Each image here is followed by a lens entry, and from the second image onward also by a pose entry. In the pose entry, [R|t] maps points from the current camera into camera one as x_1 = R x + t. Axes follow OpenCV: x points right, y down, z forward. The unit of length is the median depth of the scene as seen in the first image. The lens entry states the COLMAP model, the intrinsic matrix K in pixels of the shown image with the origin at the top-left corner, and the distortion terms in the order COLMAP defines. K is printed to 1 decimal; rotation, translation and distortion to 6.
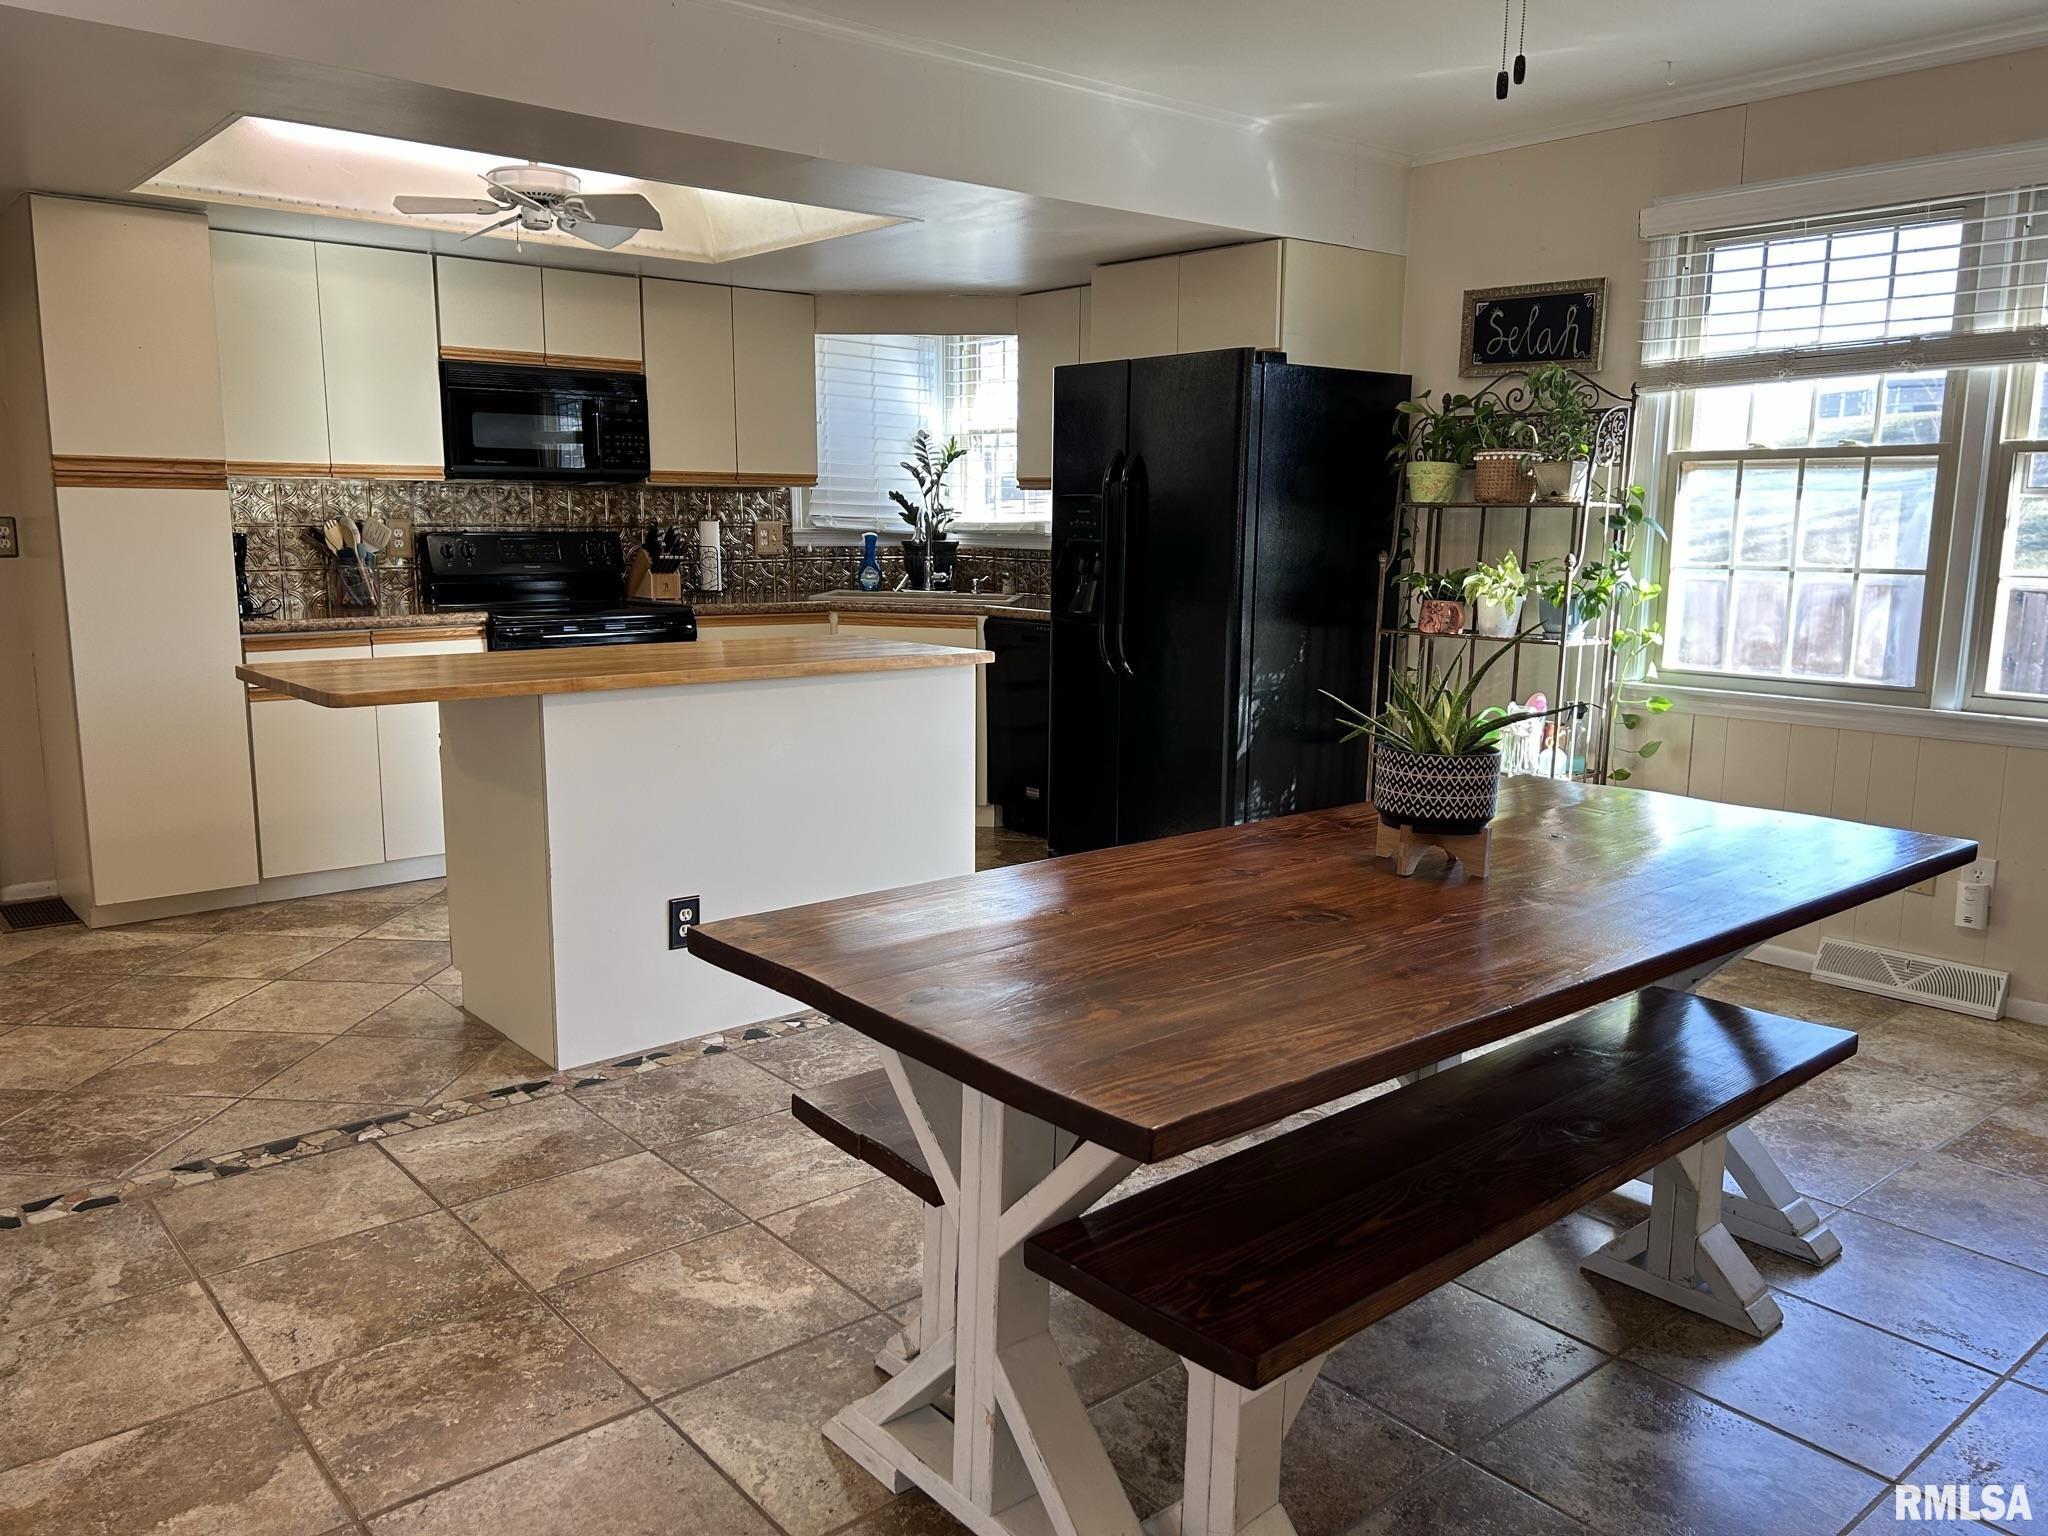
lens RADIAL K [[1551.9, 0, 1021.7], [0, 1551.9, 799.2], [0, 0, 1]] dist [-0.007936, -0.002260]
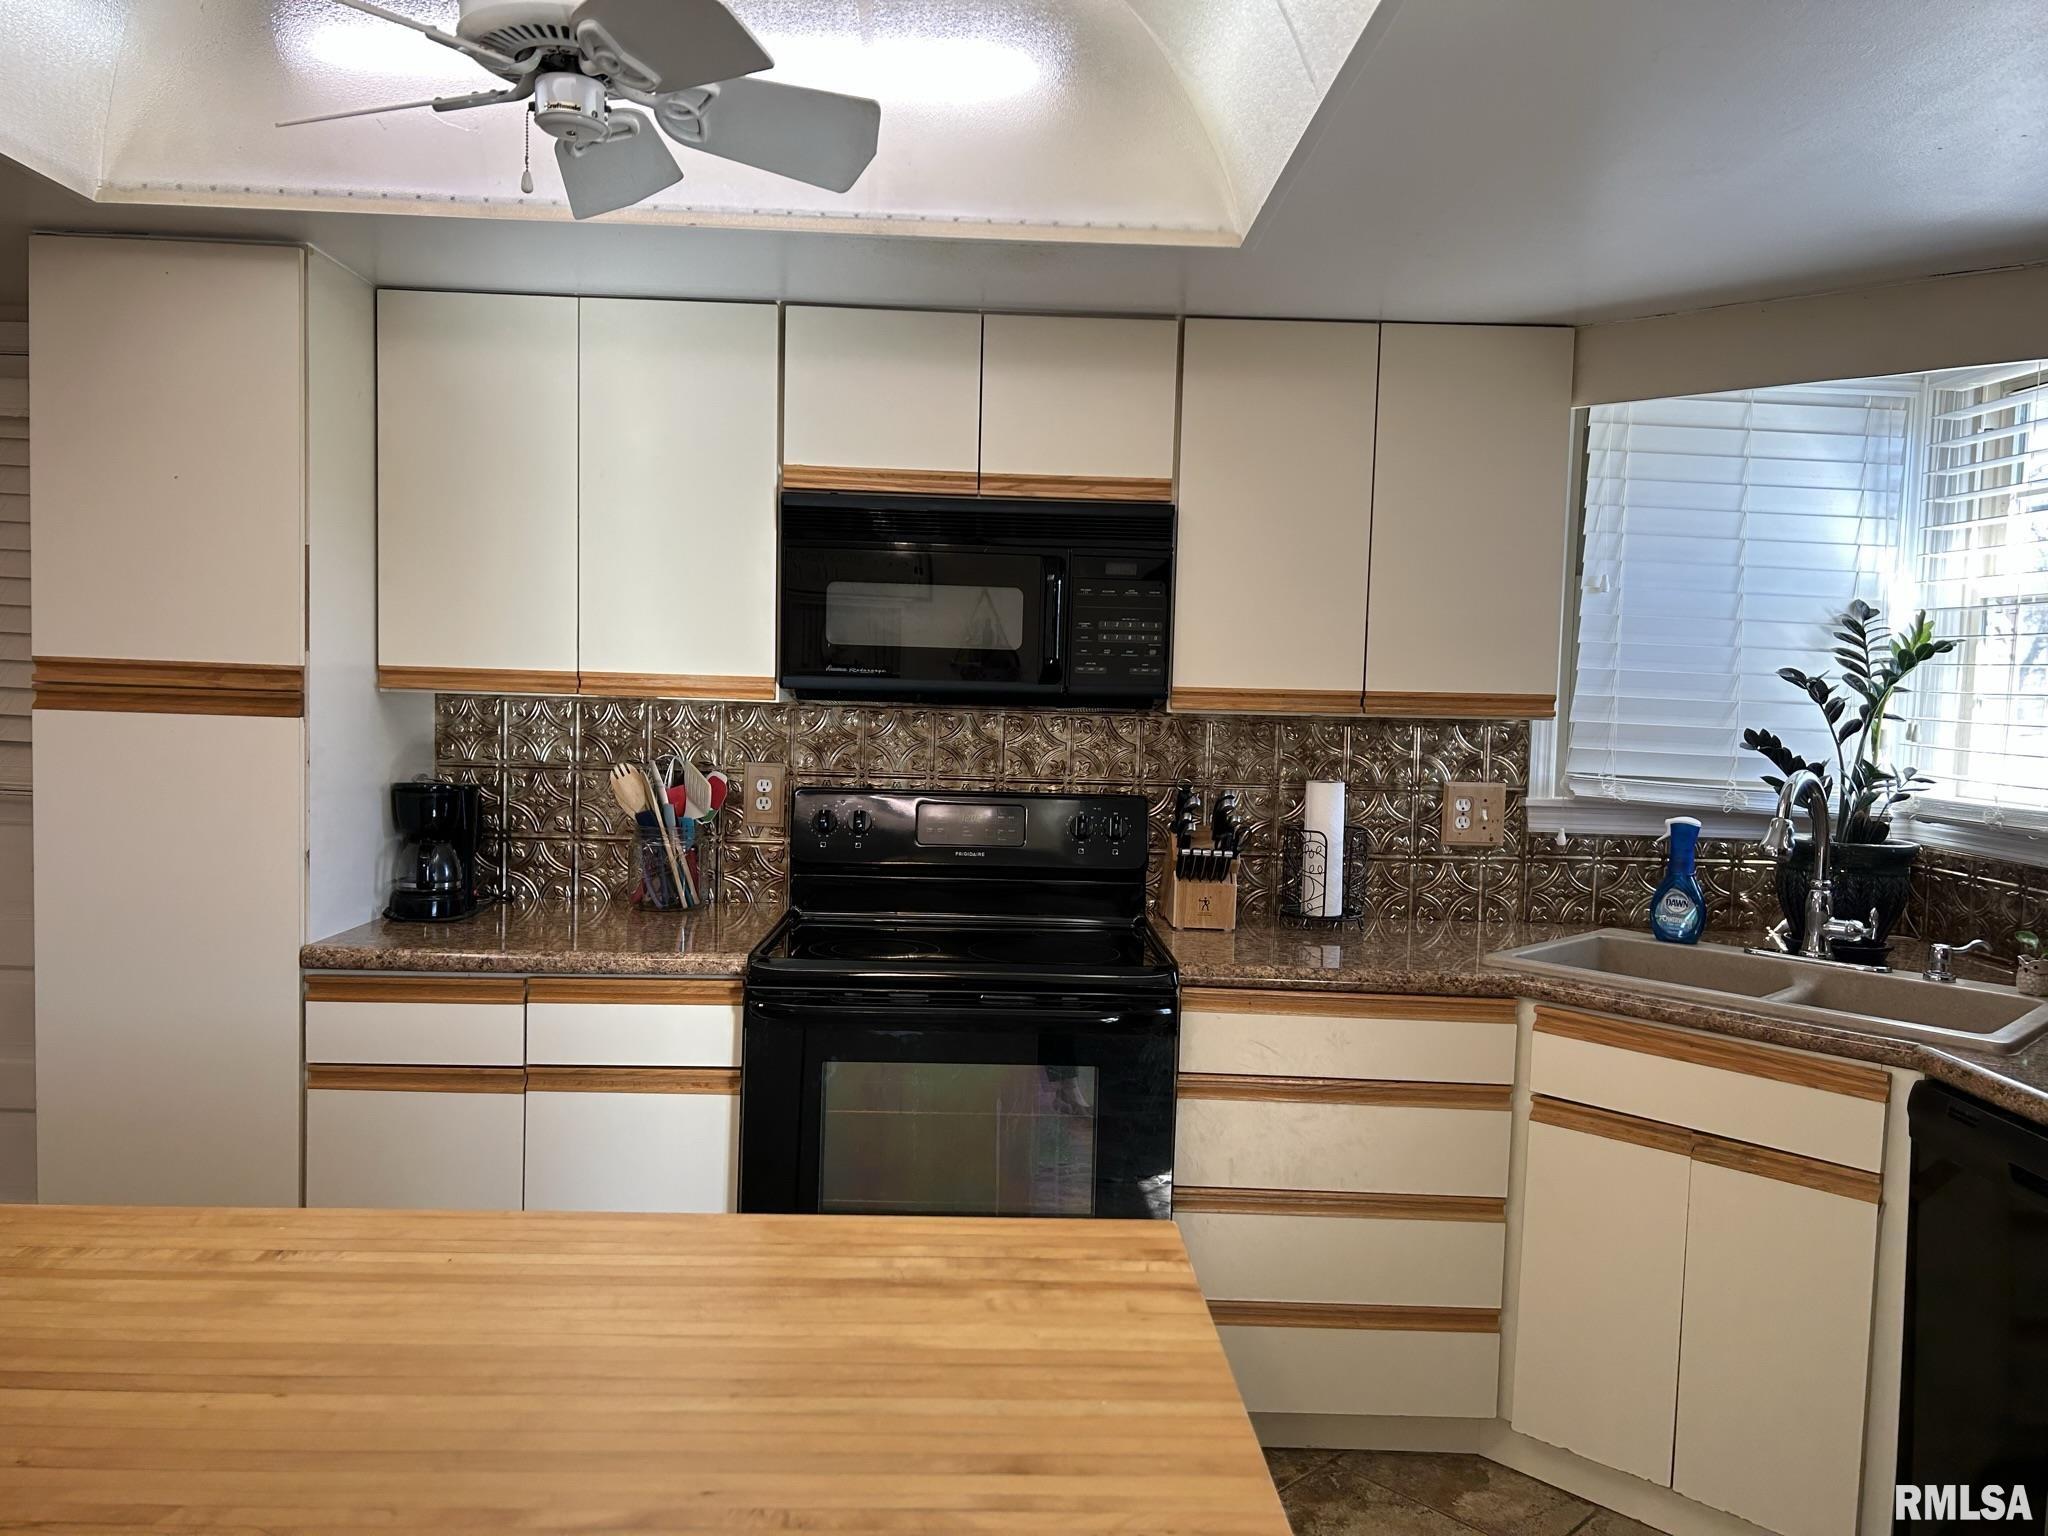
lens RADIAL K [[1542.1, 0, 1024.0], [0, 1542.1, 768.0], [0, 0, 1]] dist [0.034771, 0.002766]
pose [[0.776968, 0.046421, -0.627826, 0.039589], [-0.132890, 0.986899, -0.091487, -0.117155], [0.615354, 0.154515, 0.772958, 0.514549]]
